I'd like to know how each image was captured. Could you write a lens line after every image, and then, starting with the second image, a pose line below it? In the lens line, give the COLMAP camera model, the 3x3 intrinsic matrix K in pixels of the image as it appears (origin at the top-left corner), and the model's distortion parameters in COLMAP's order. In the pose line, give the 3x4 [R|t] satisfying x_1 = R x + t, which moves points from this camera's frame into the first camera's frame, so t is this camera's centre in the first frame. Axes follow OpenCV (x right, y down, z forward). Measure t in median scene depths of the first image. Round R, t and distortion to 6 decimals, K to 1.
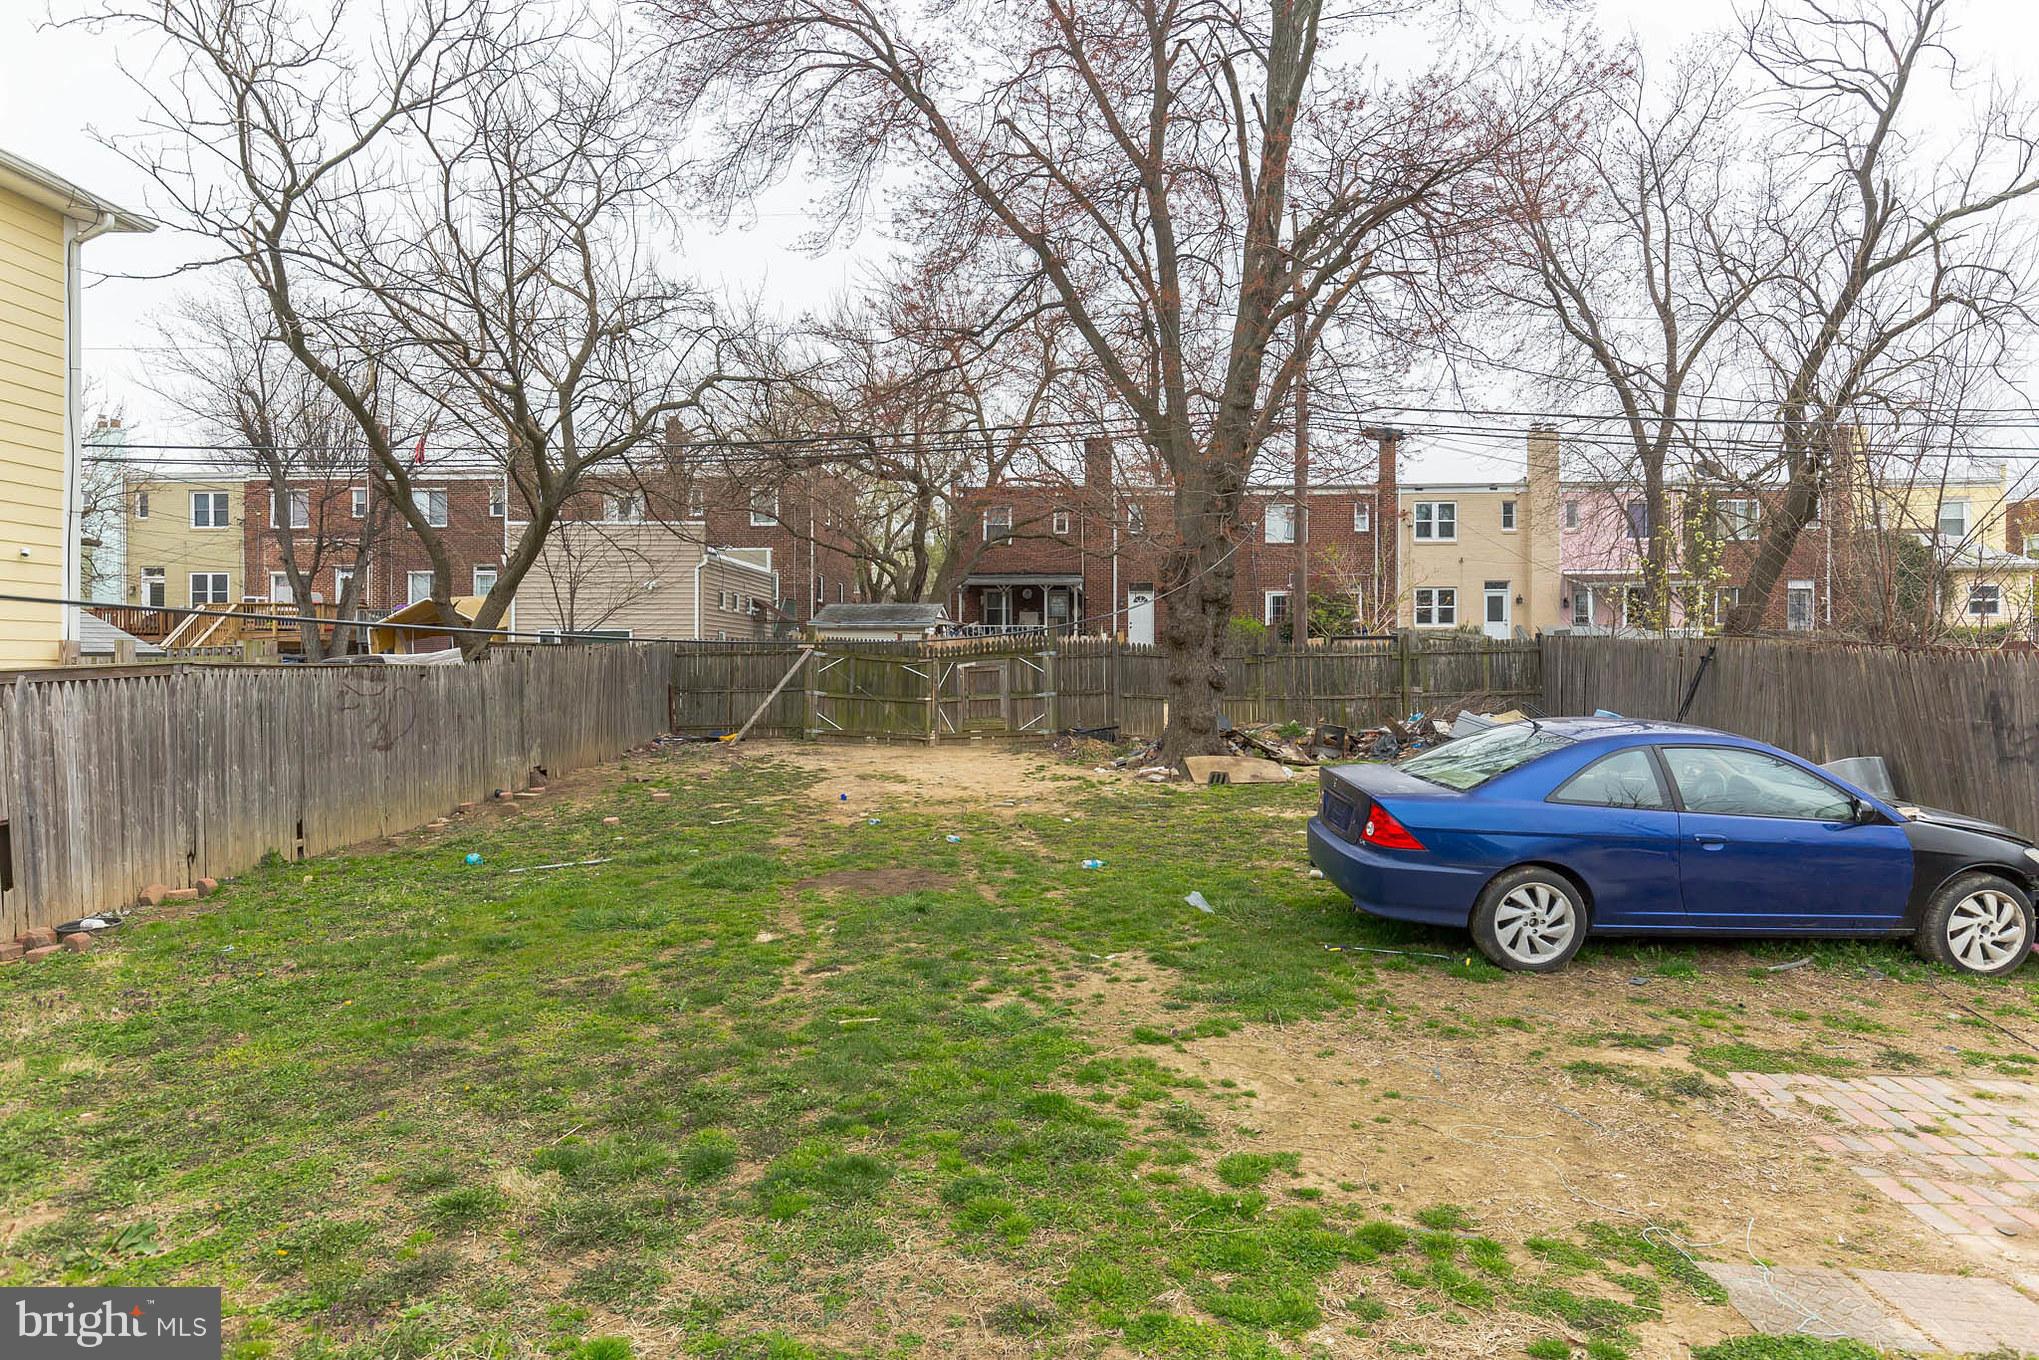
lens RADIAL K [[1209.5, 0, 1022.8], [0, 1209.5, 673.3], [0, 0, 1]] dist [0.004178, 0.000928]
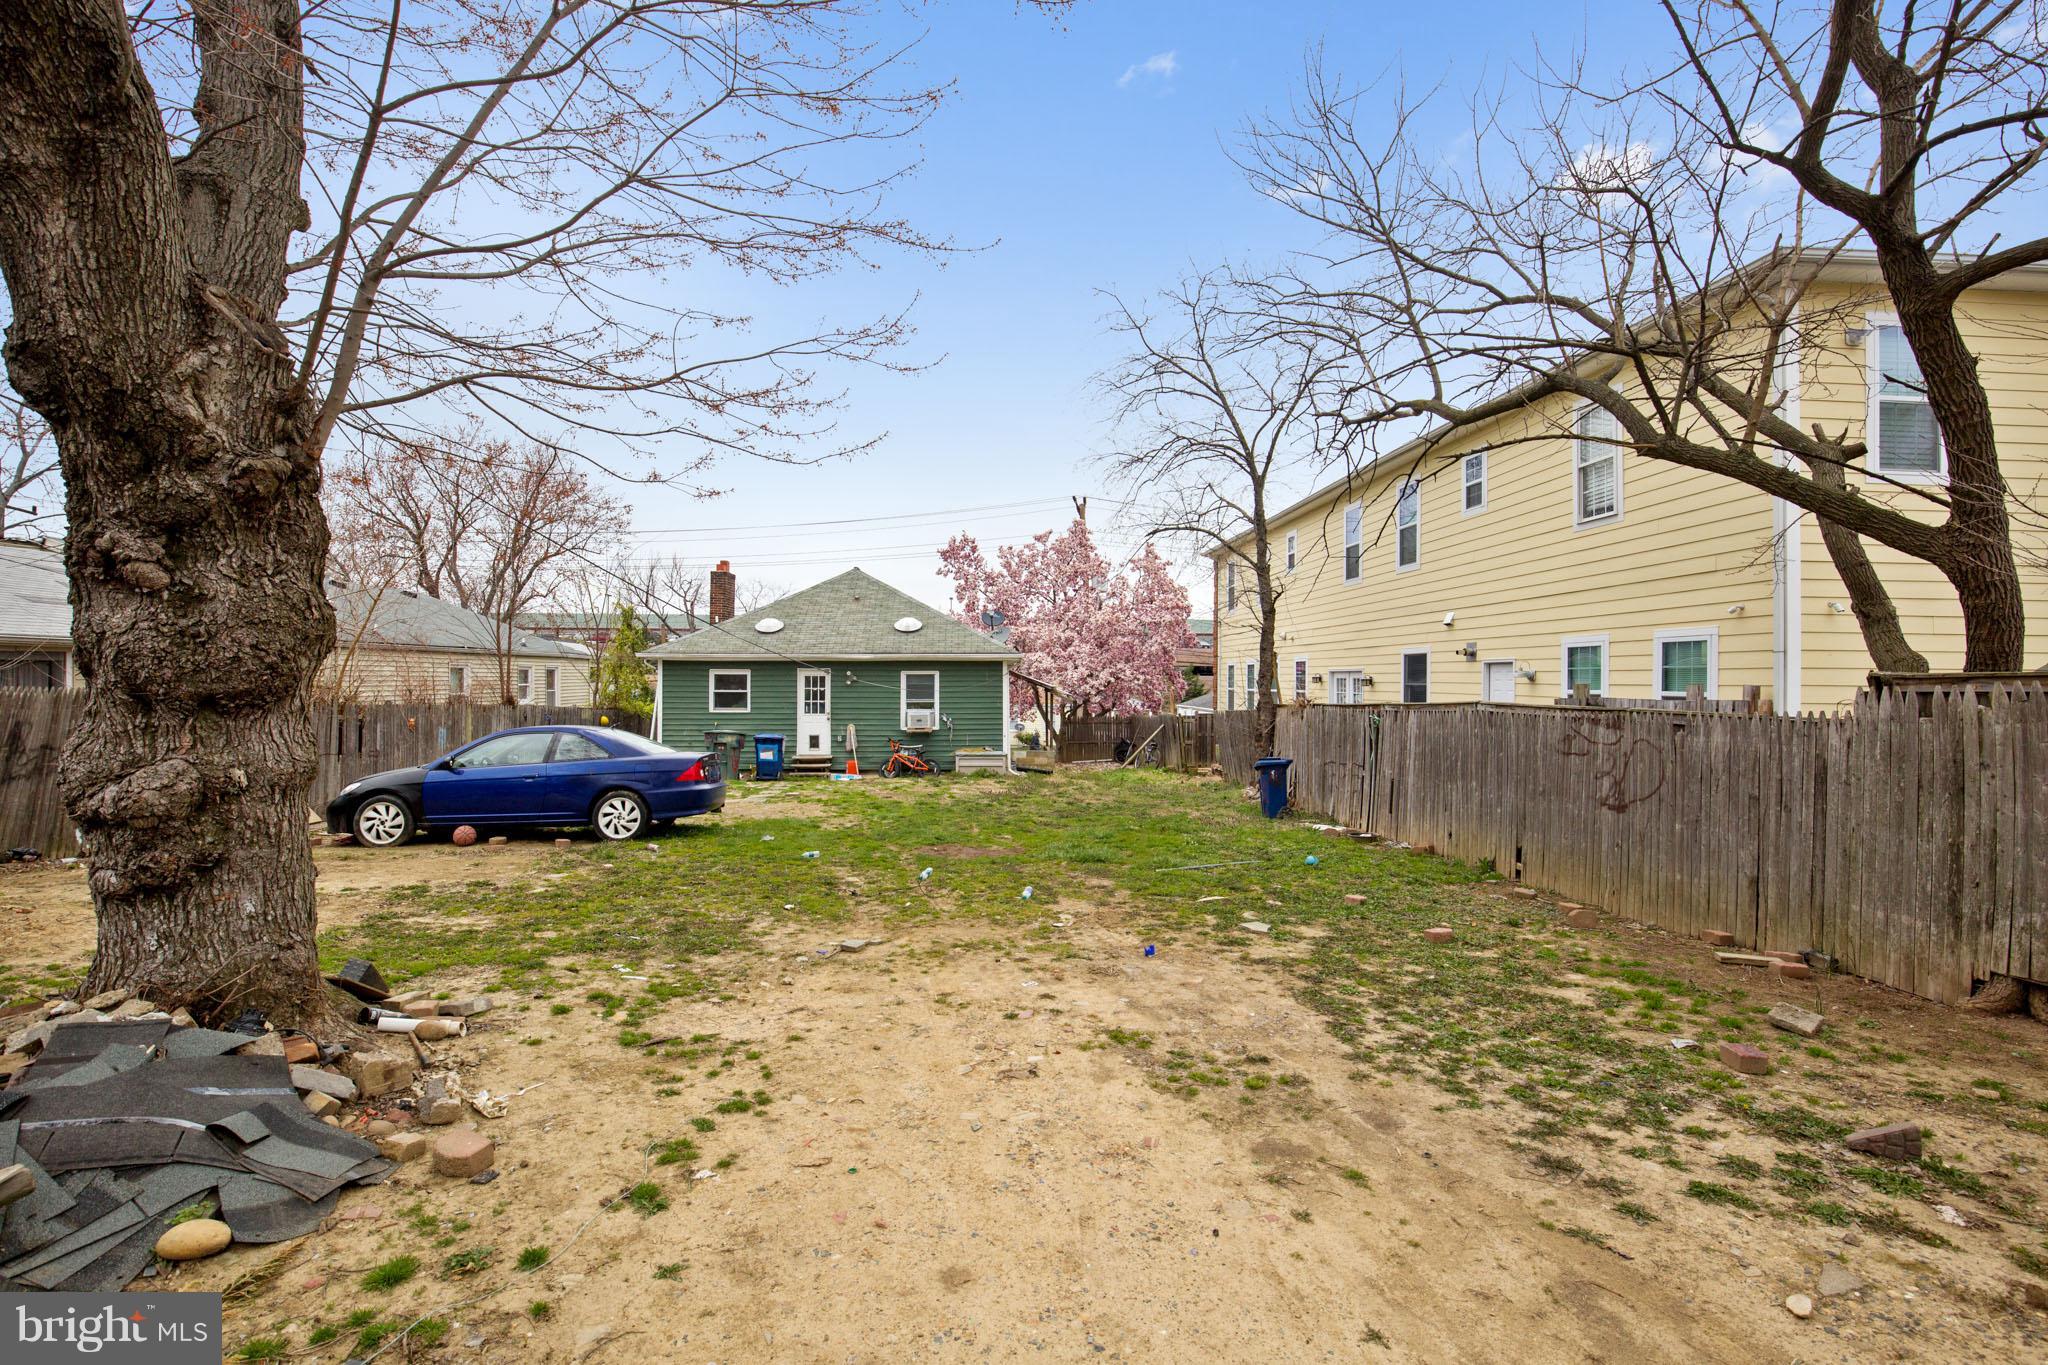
lens RADIAL K [[937.9, 0, 1026.9], [0, 937.9, 673.3], [0, 0, 1]] dist [-0.029835, -0.000265]
pose [[-0.993676, -0.006467, -0.112099, -0.023443], [-0.006095, 0.999975, -0.003656, -0.014088], [0.112120, -0.002950, -0.993690, 0.817561]]
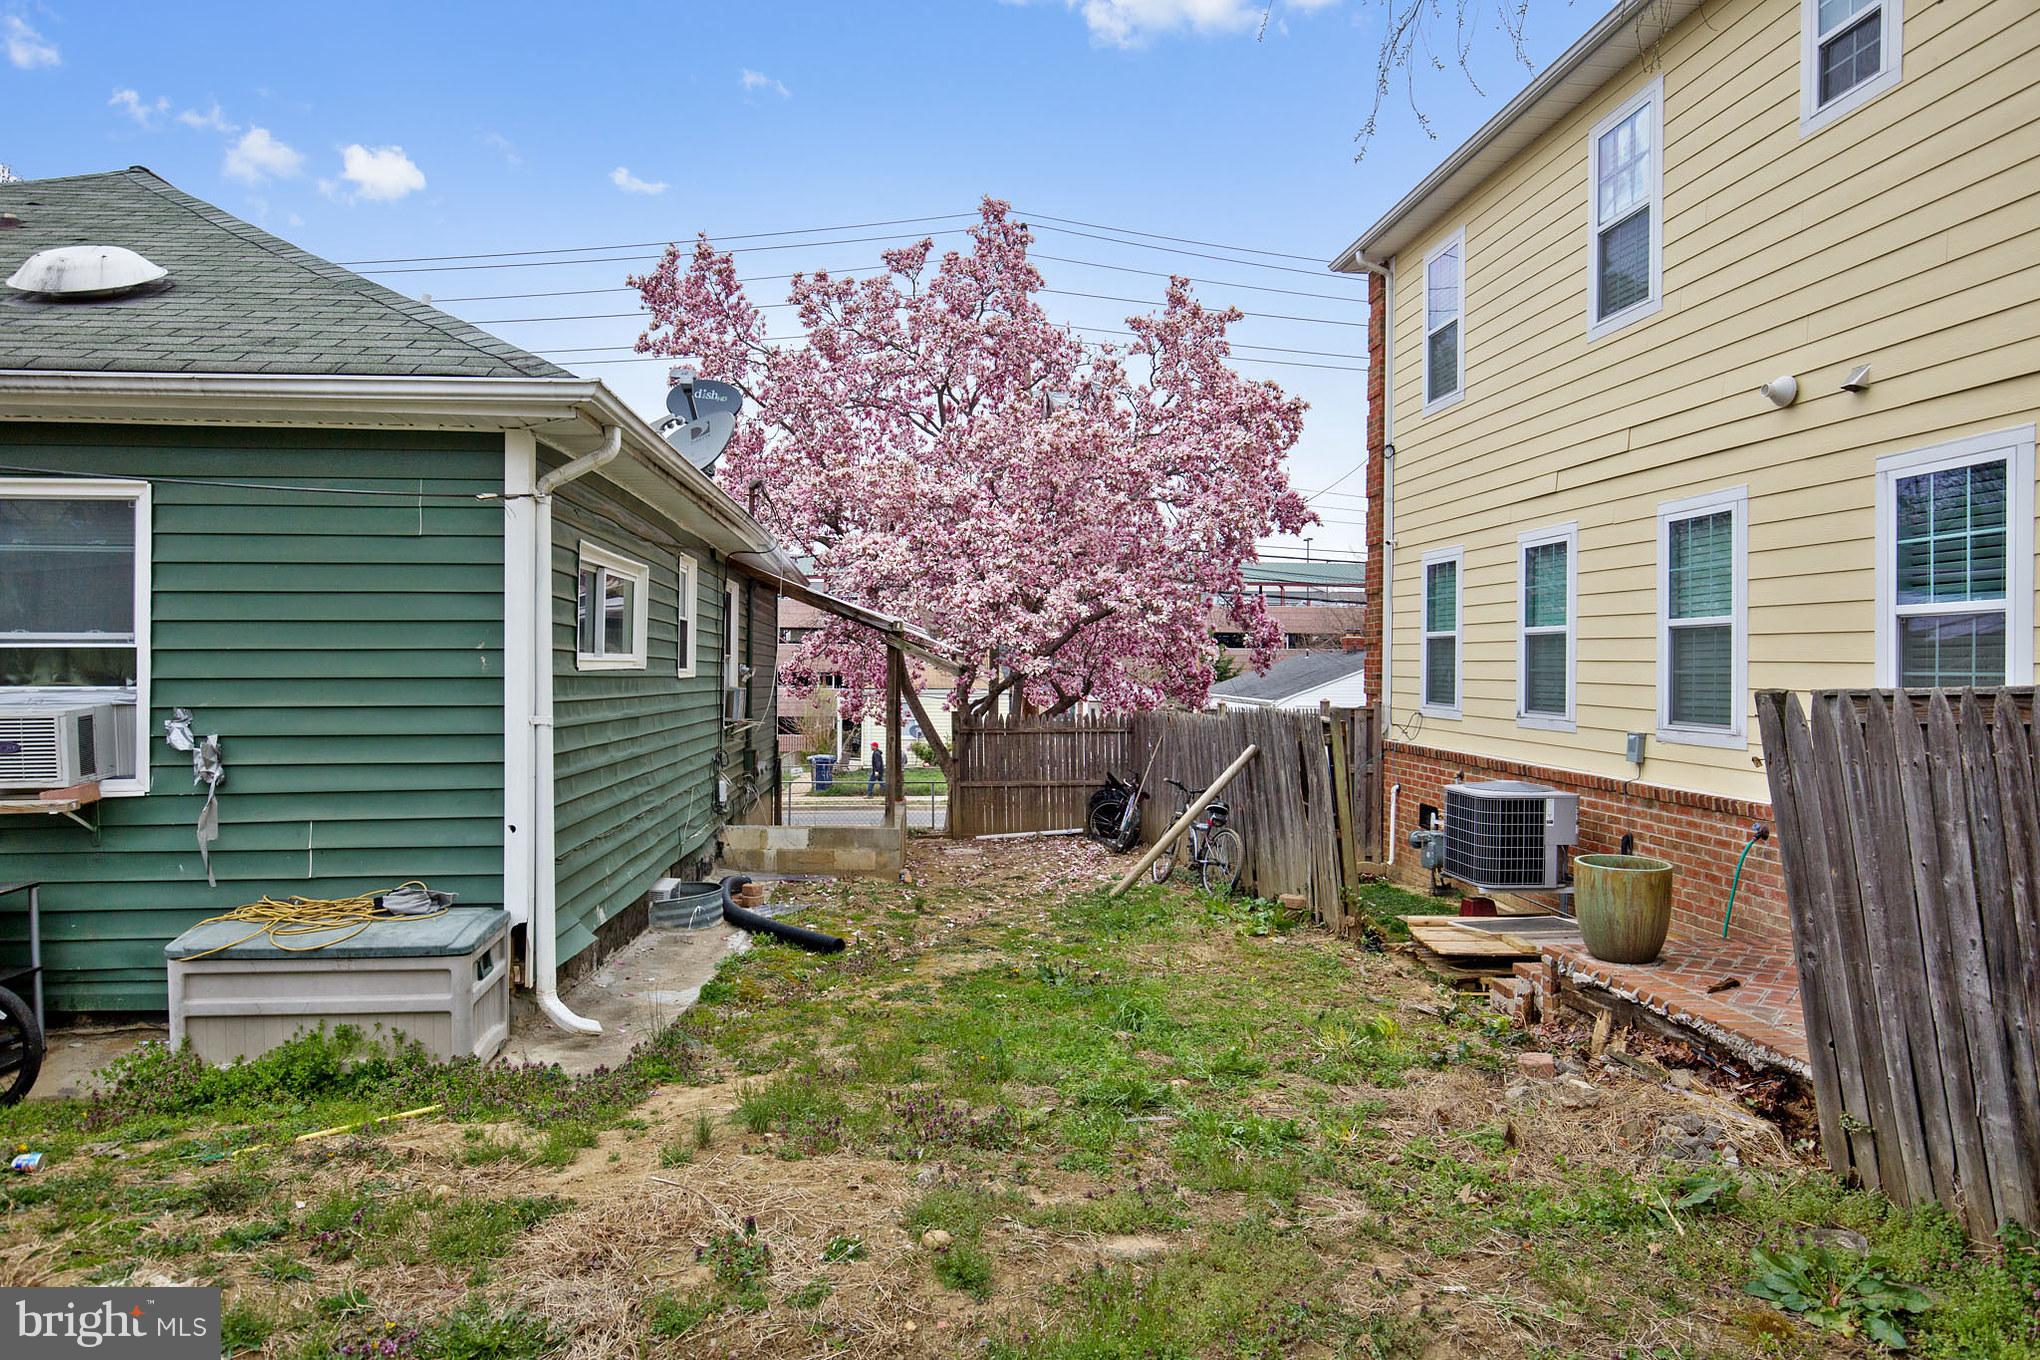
lens RADIAL K [[1214.9, 0, 1011.3], [0, 1214.9, 668.6], [0, 0, 1]] dist [-0.022274, -0.001100]
pose [[-0.989735, -0.006732, -0.142759, -0.162356], [-0.007954, 0.999936, 0.007990, 0.011806], [0.142696, 0.009043, -0.989725, 0.144402]]
